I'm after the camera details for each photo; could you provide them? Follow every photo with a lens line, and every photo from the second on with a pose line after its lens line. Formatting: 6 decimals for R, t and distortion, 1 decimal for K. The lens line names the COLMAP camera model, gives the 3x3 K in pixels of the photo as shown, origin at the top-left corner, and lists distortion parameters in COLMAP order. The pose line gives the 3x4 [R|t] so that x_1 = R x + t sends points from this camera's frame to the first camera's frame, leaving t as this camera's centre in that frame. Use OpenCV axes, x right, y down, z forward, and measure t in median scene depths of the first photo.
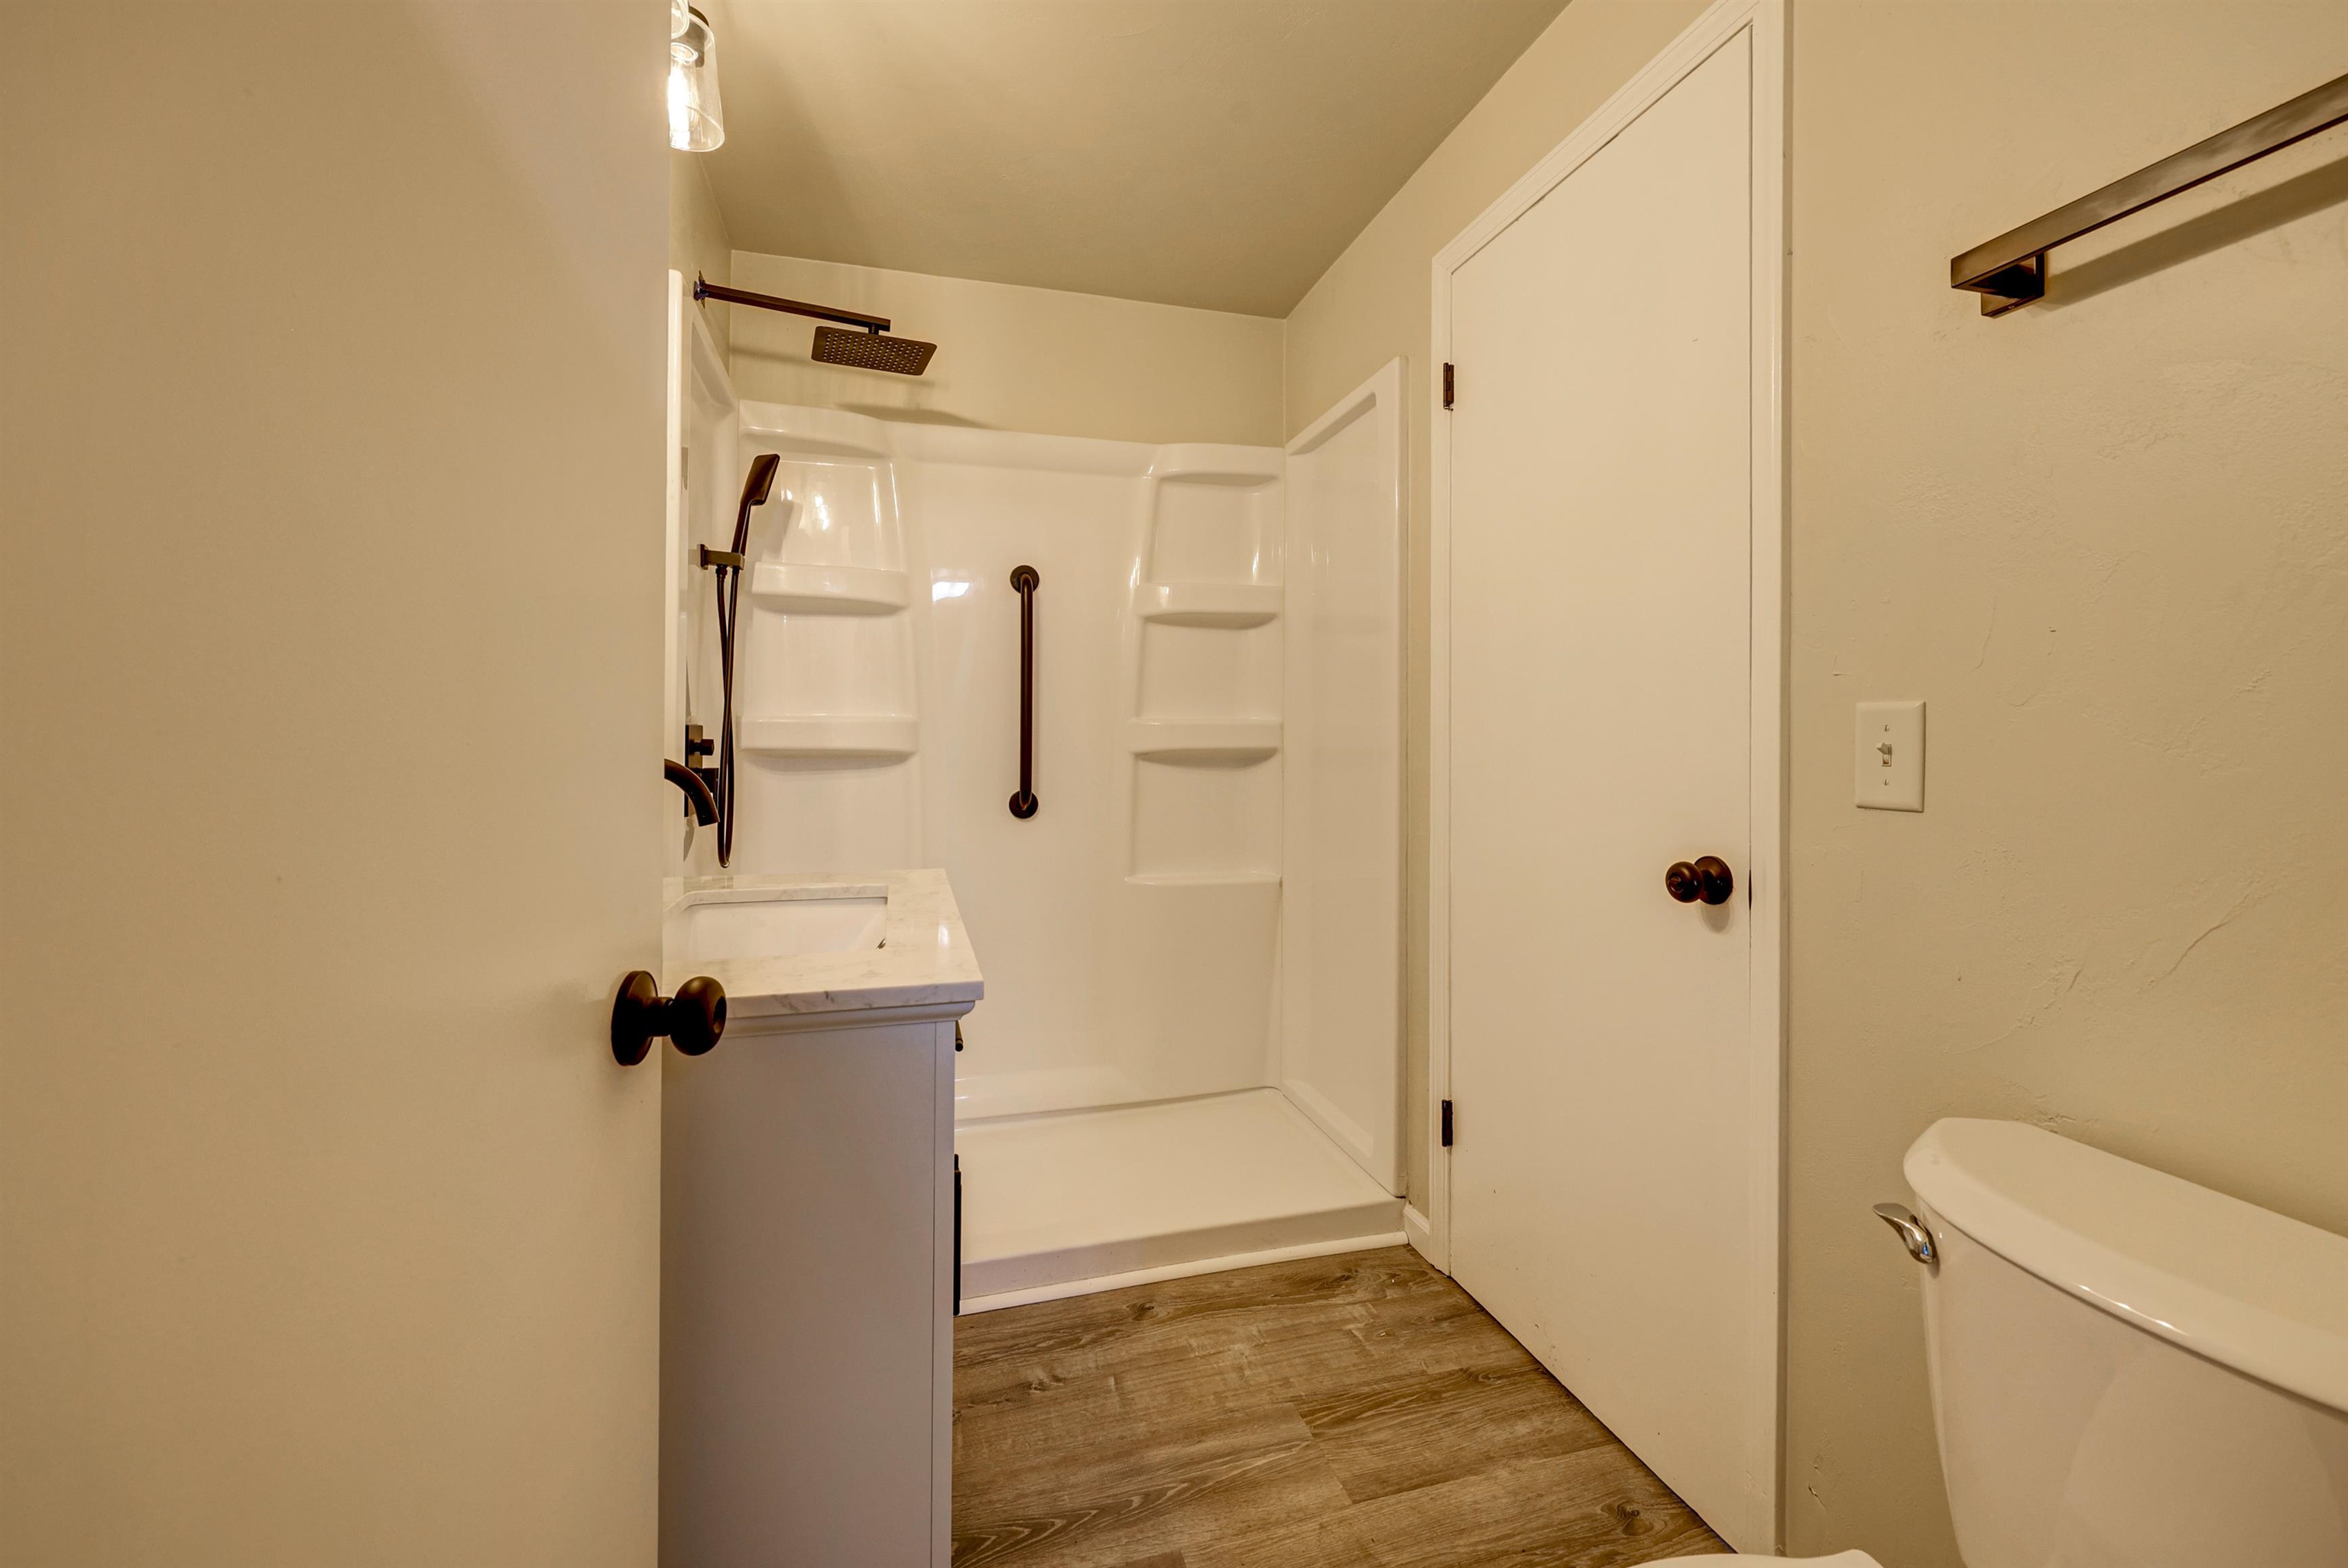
lens RADIAL K [[967.9, 0, 1198.9], [0, 967.9, 734.3], [0, 0, 1]] dist [-0.002307, 0.000800]
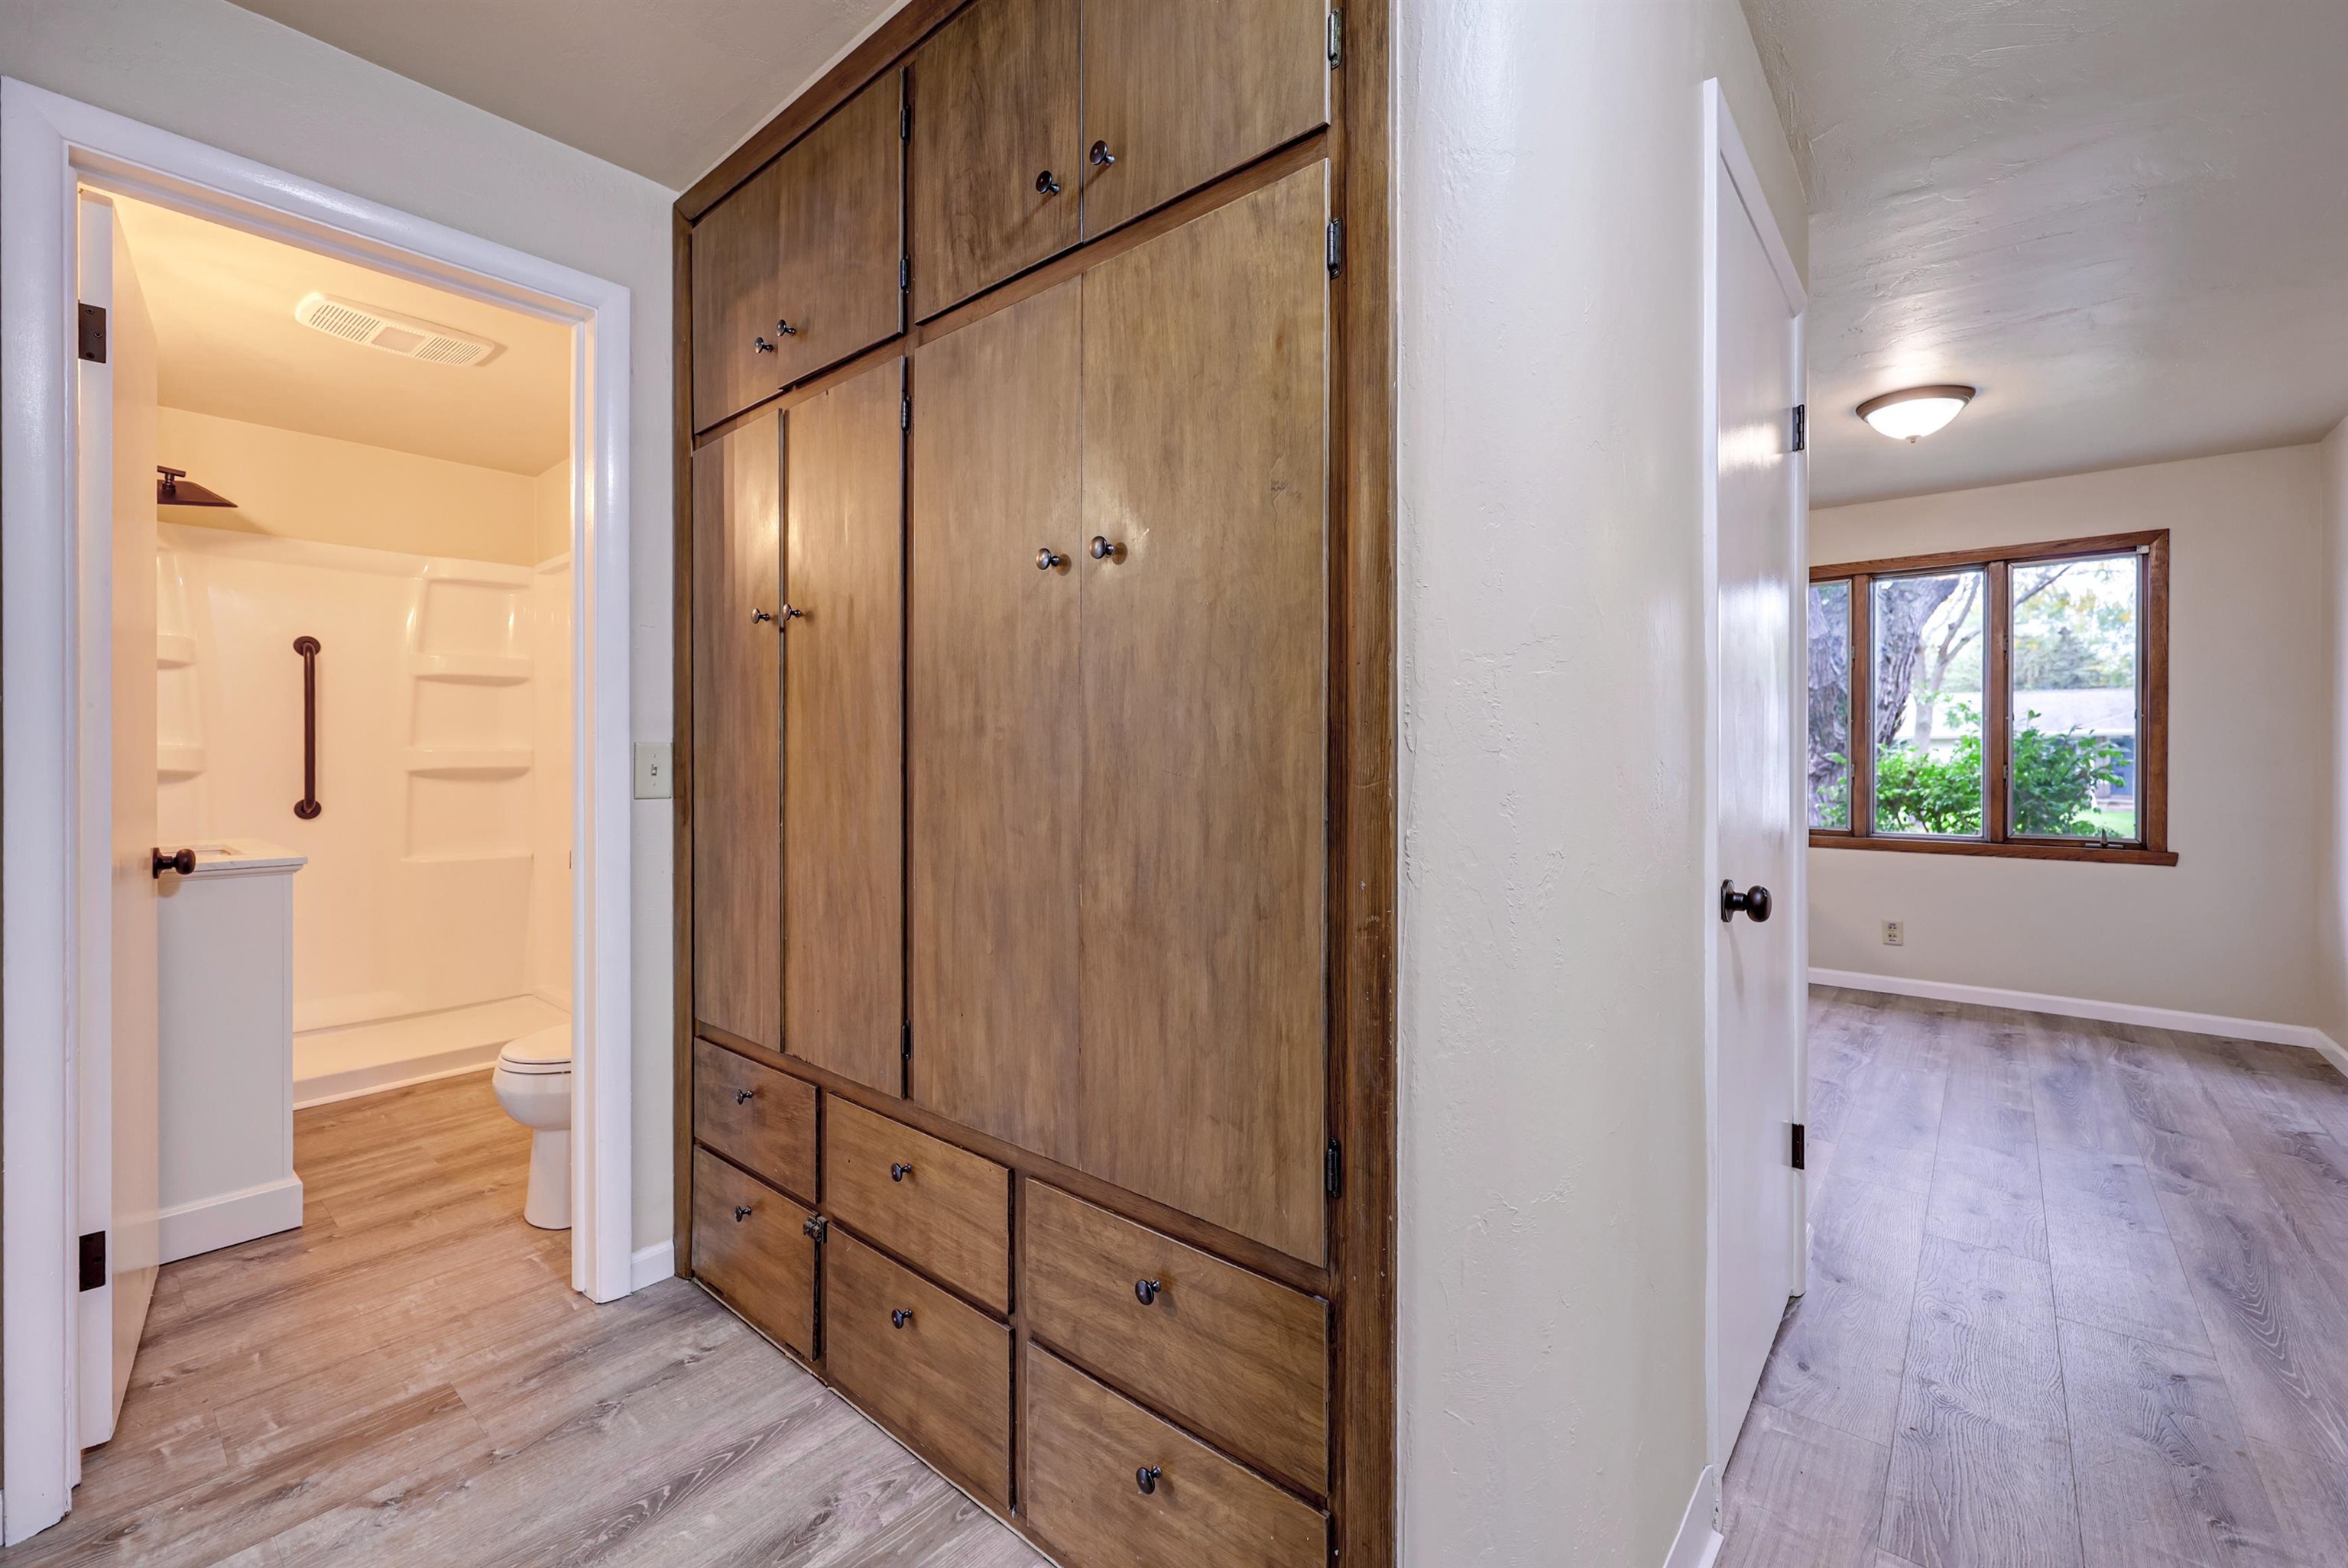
lens RADIAL K [[967.9, 0, 1169.7], [0, 967.9, 758.8], [0, 0, 1]] dist [-0.002307, 0.000800]
pose [[0.841753, -0.003911, 0.539848, 0.111946], [-0.001982, 0.999945, 0.010334, -0.016516], [-0.539859, -0.009769, 0.841699, -0.837900]]
